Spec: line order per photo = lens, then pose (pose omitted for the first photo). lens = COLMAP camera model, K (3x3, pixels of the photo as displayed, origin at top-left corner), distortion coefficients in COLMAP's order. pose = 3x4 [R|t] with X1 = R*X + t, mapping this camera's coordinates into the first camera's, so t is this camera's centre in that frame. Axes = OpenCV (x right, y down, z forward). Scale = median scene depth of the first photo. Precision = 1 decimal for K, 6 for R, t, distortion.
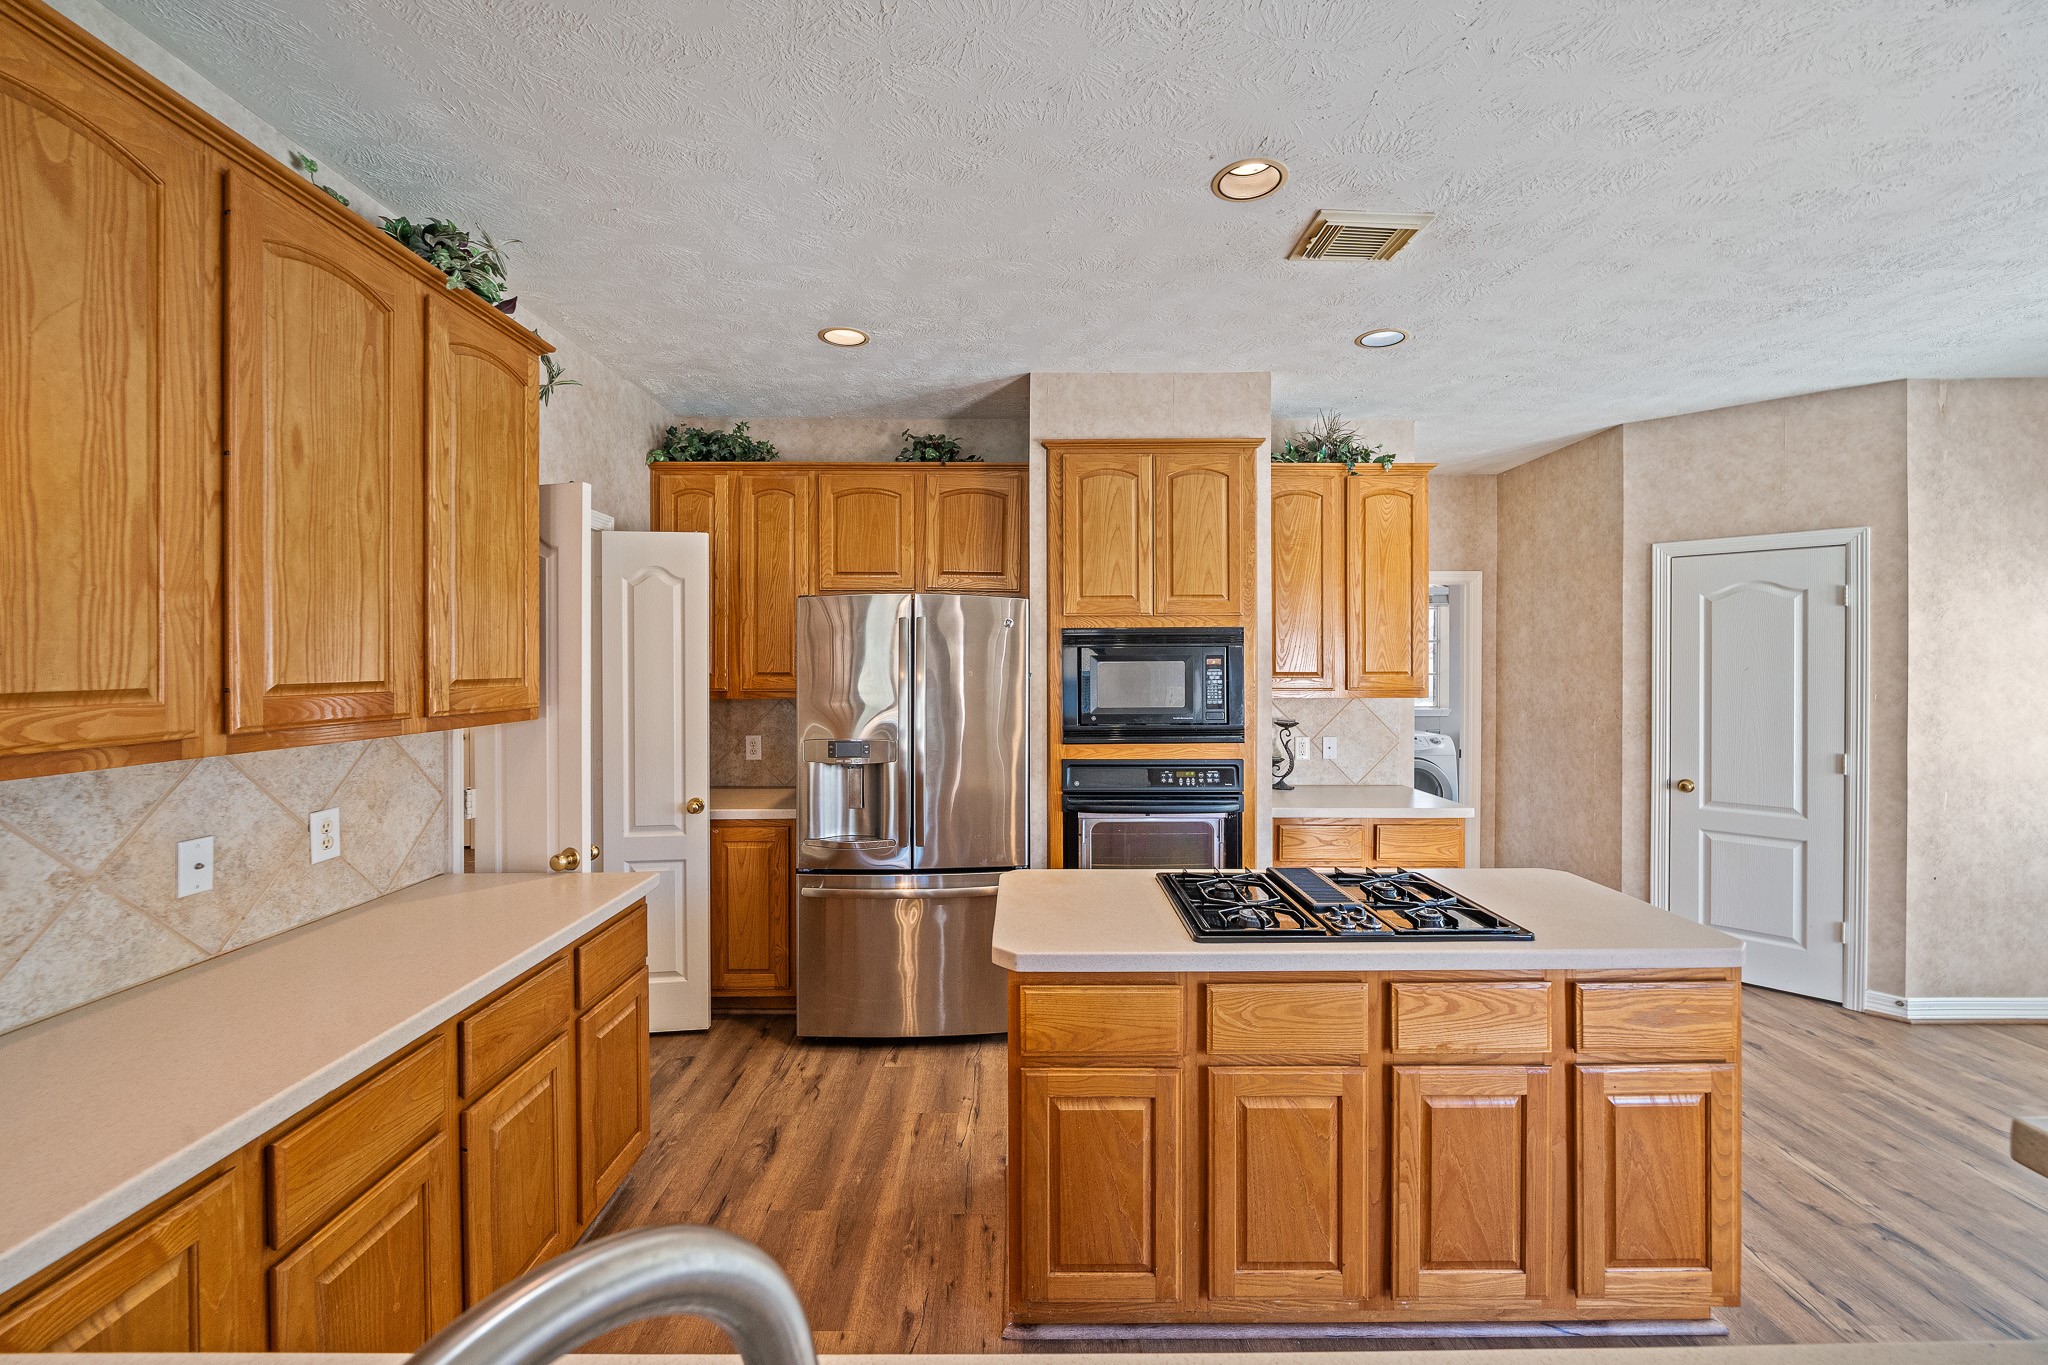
lens RADIAL K [[805.7, 0, 1021.1], [0, 805.7, 662.7], [0, 0, 1]] dist [-0.006113, 0.000501]
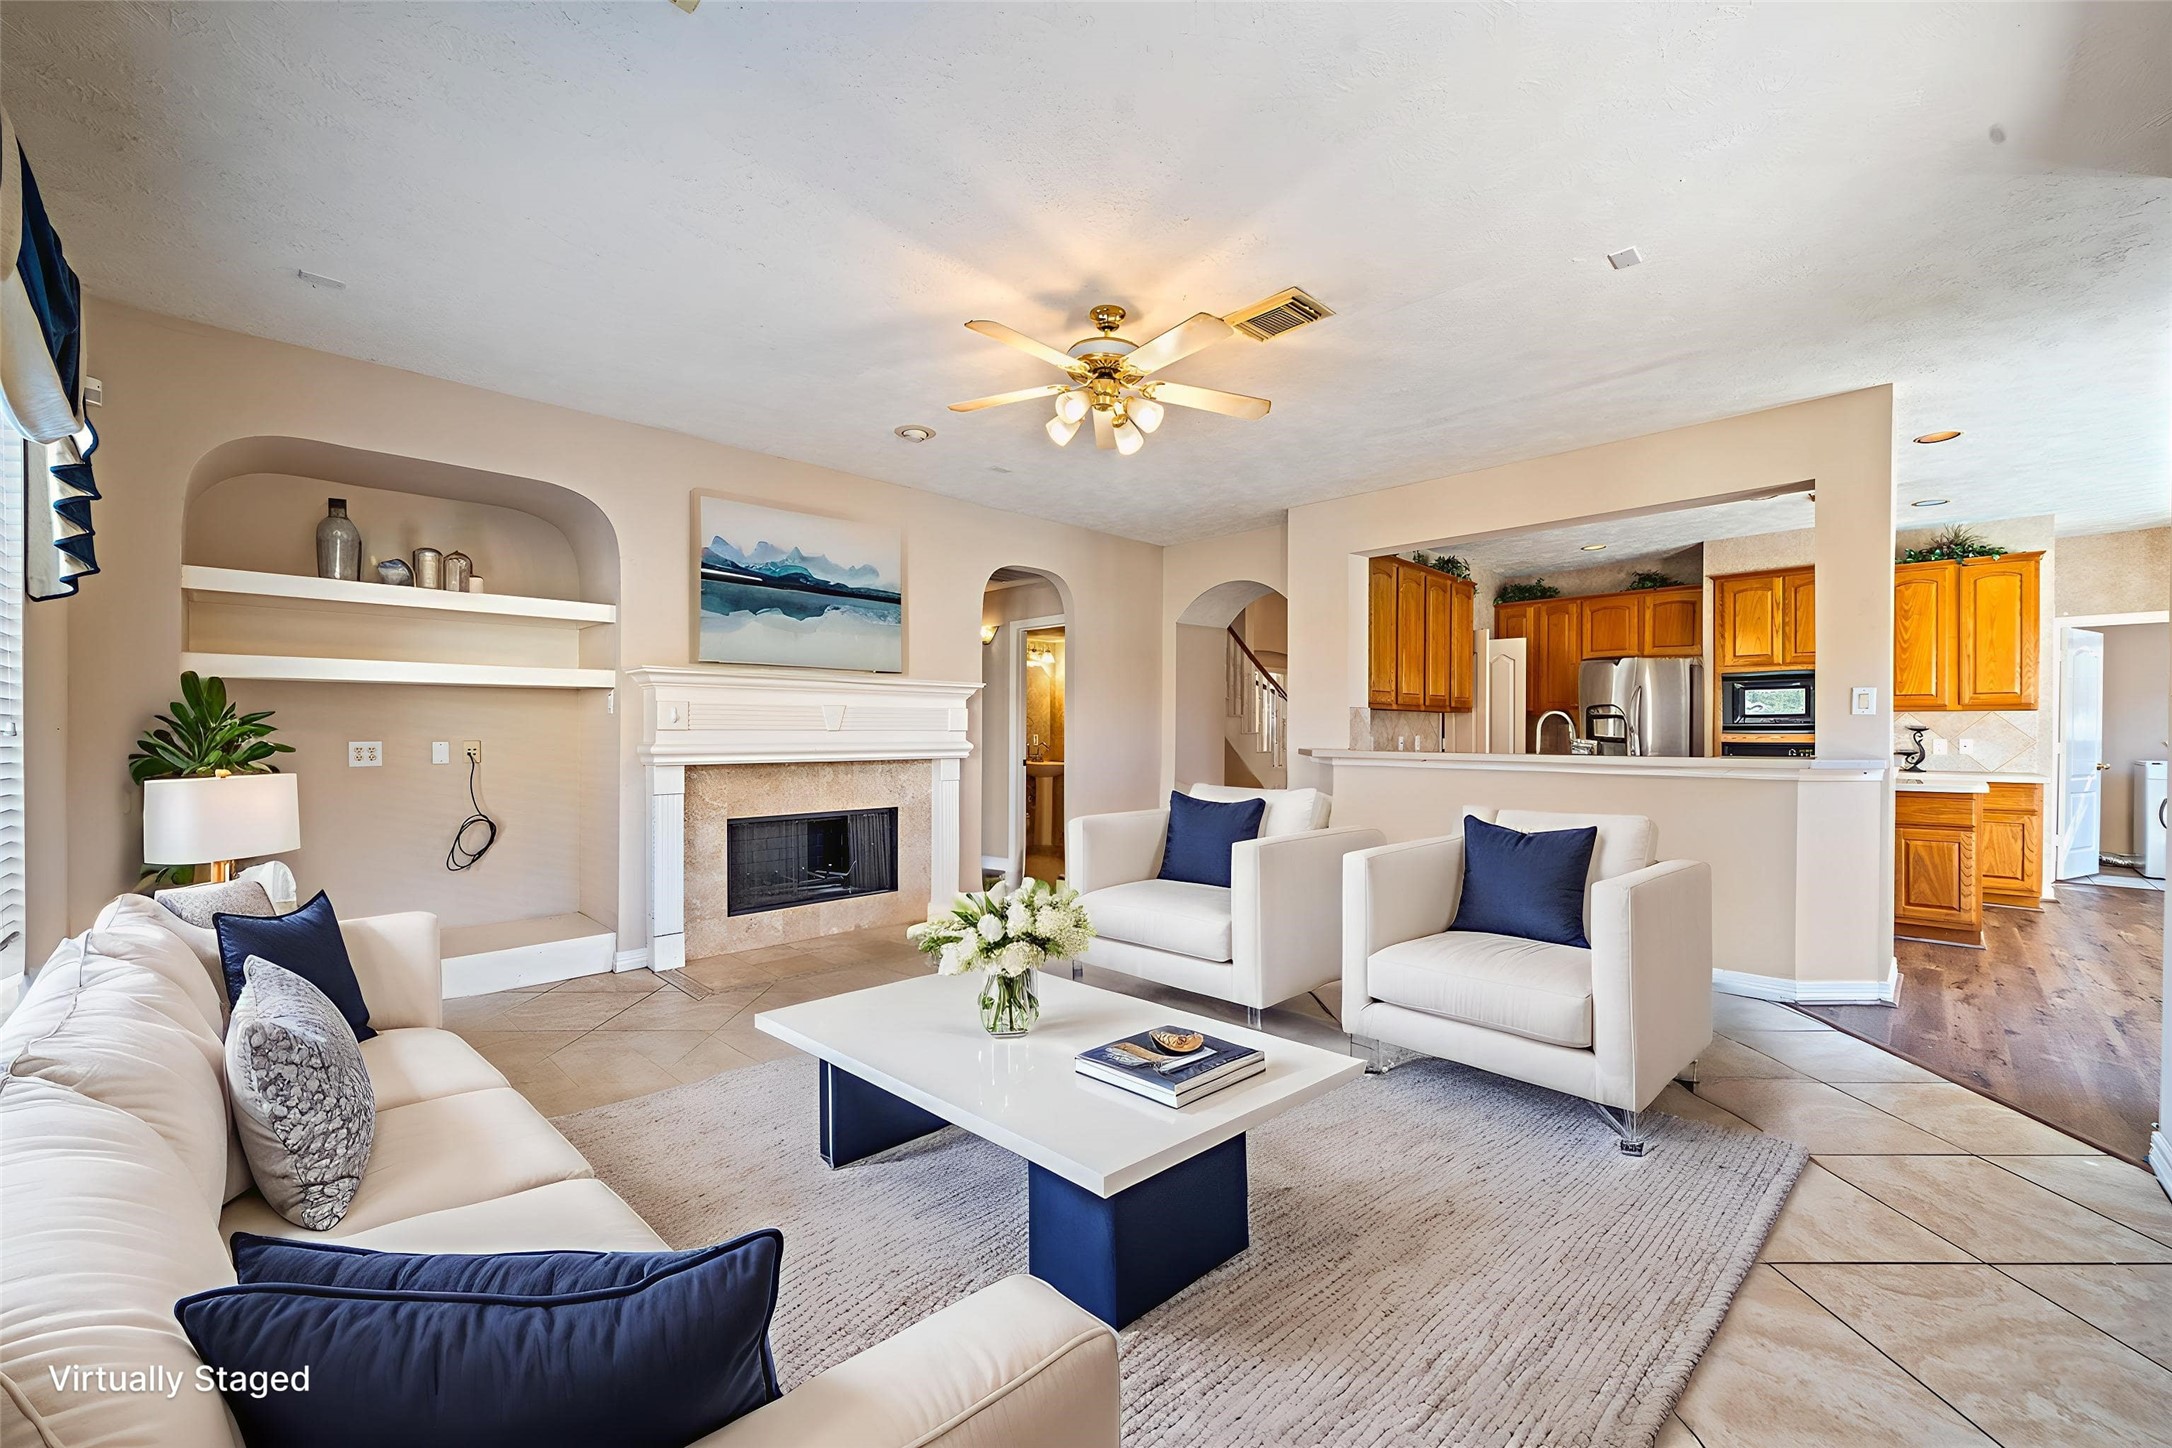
lens RADIAL K [[837.6, 0, 1103.3], [0, 837.6, 731.4], [0, 0, 1]] dist [-0.001389, 0.000315]
pose [[0.708622, 0.002845, -0.705583, 0.411973], [-0.003547, 0.999994, 0.000469, 0.099359], [0.705580, 0.002170, 0.708627, -1.445315]]
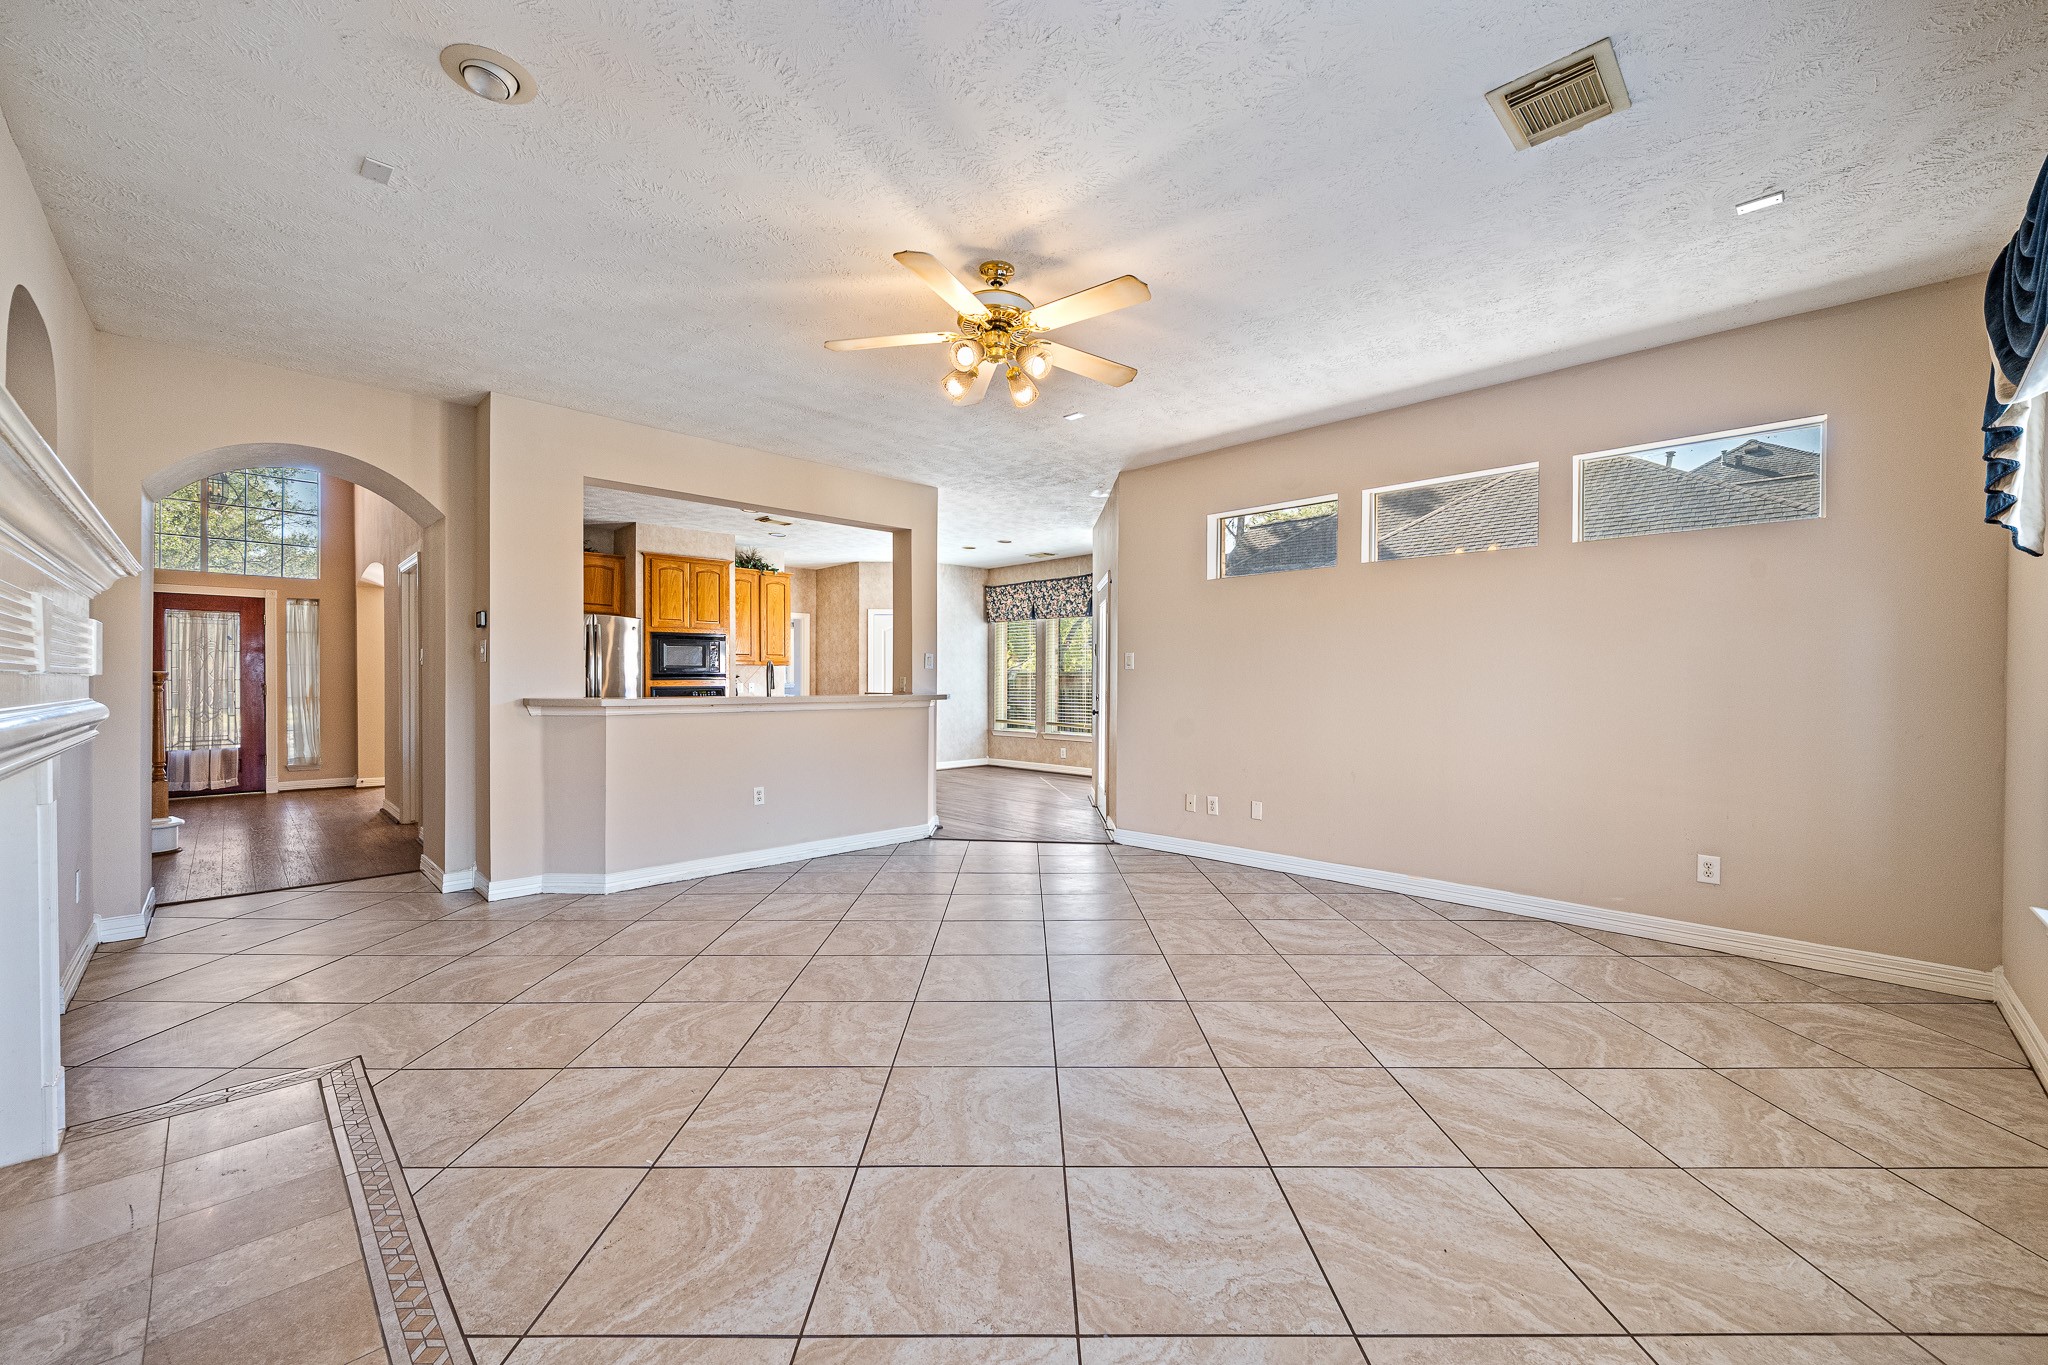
lens RADIAL K [[805.7, 0, 1015.4], [0, 805.7, 681.7], [0, 0, 1]] dist [-0.006113, 0.000501]
pose [[0.718806, -0.000885, 0.695211, -0.828369], [0.001292, 0.999999, -0.000063, 0.106382], [-0.695210, 0.000944, 0.718806, -1.457742]]
